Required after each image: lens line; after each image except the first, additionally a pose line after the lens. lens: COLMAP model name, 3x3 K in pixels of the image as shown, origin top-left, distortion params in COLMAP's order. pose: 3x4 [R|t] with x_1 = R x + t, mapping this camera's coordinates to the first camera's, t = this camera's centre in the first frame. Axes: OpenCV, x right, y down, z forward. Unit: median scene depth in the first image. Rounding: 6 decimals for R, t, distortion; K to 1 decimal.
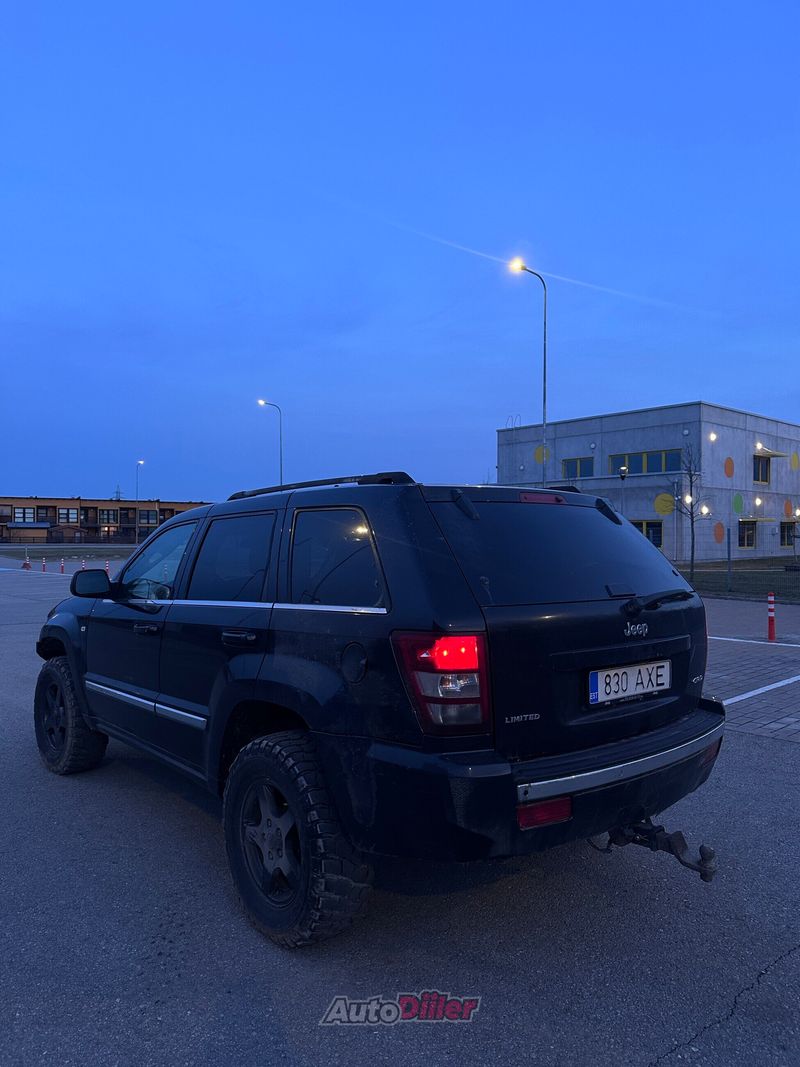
lens RADIAL K [[745.5, 0, 402.9], [0, 745.5, 536.3], [0, 0, 1]] dist [0.093004, -0.127797]
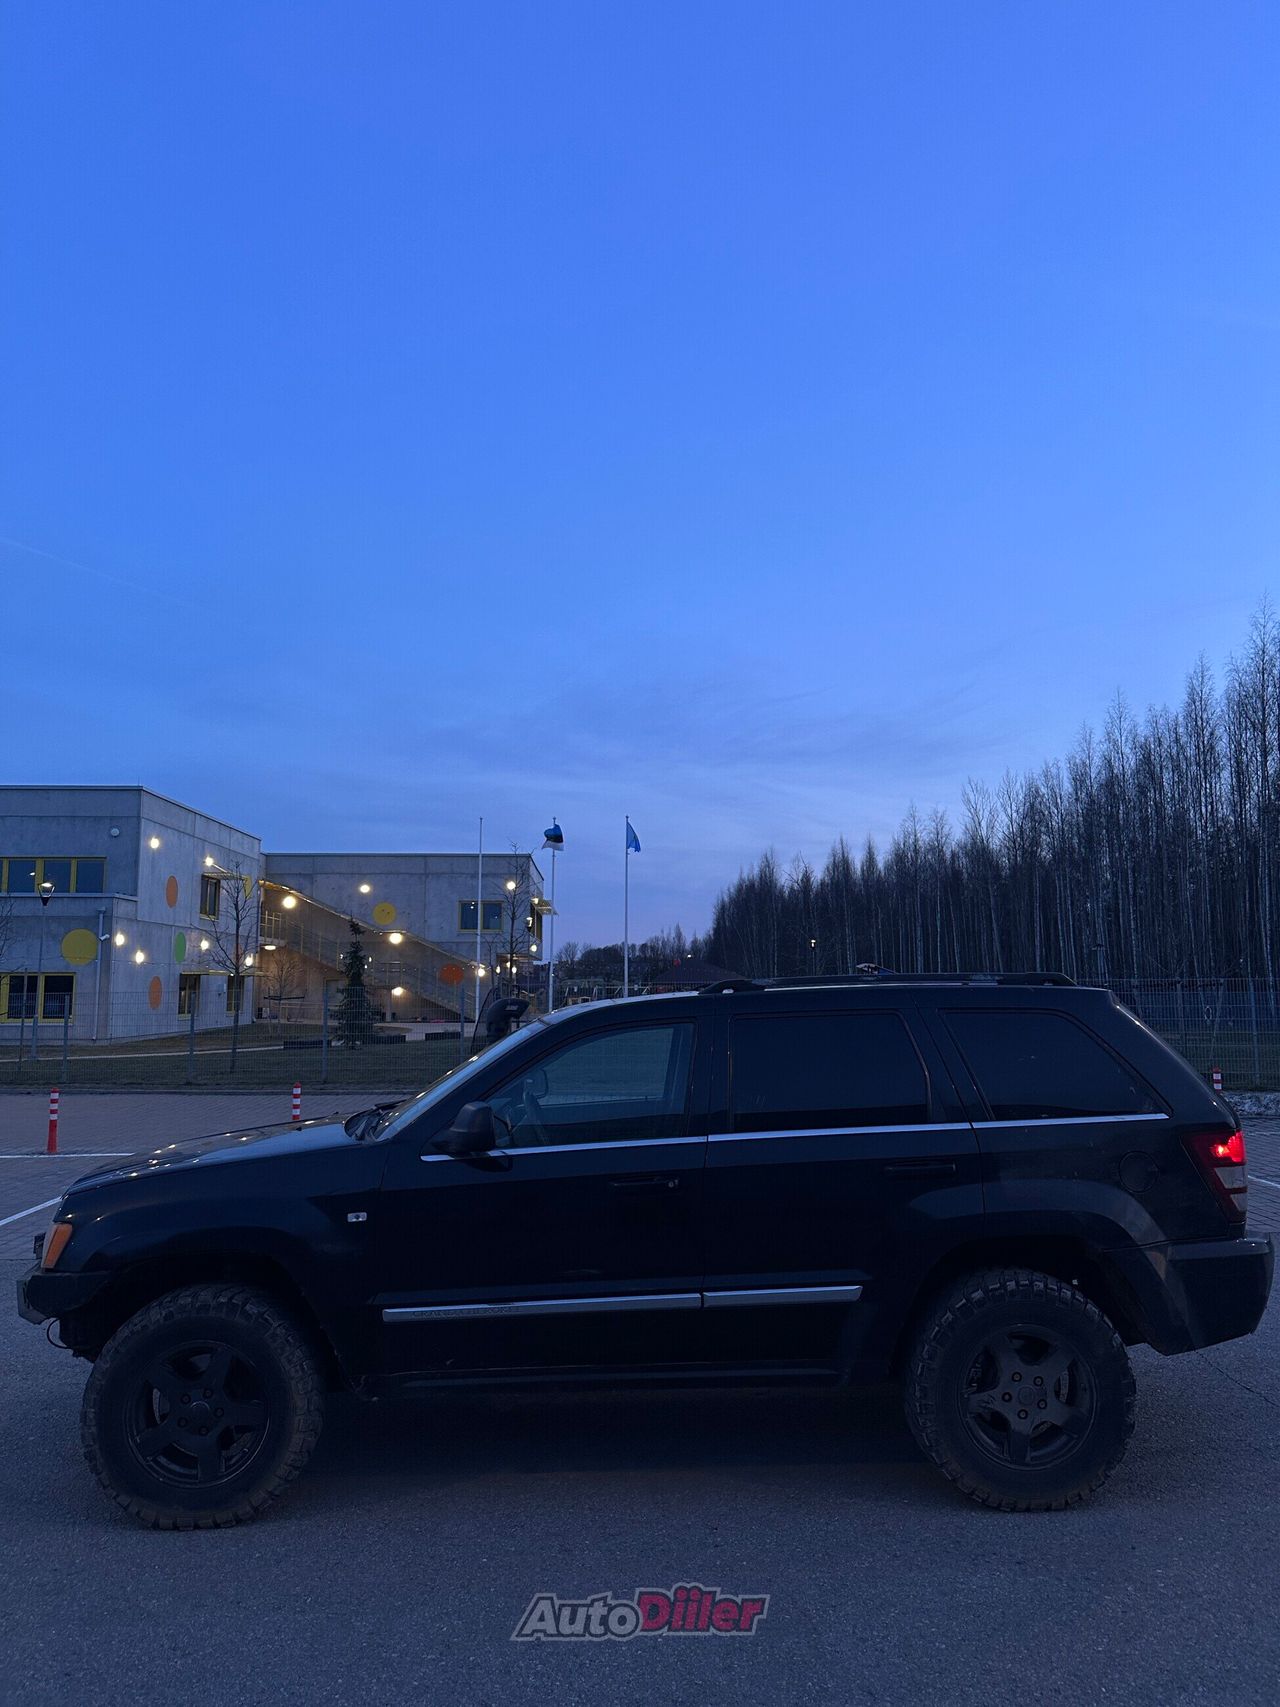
lens RADIAL K [[1192.7, 0, 644.7], [0, 1192.7, 858.0], [0, 0, 1]] dist [0.093004, -0.127797]
pose [[0.633698, 0.079340, 0.769501, -0.117460], [0.006630, 0.994133, -0.107961, -0.005276], [-0.773552, 0.073517, 0.629454, 0.029993]]
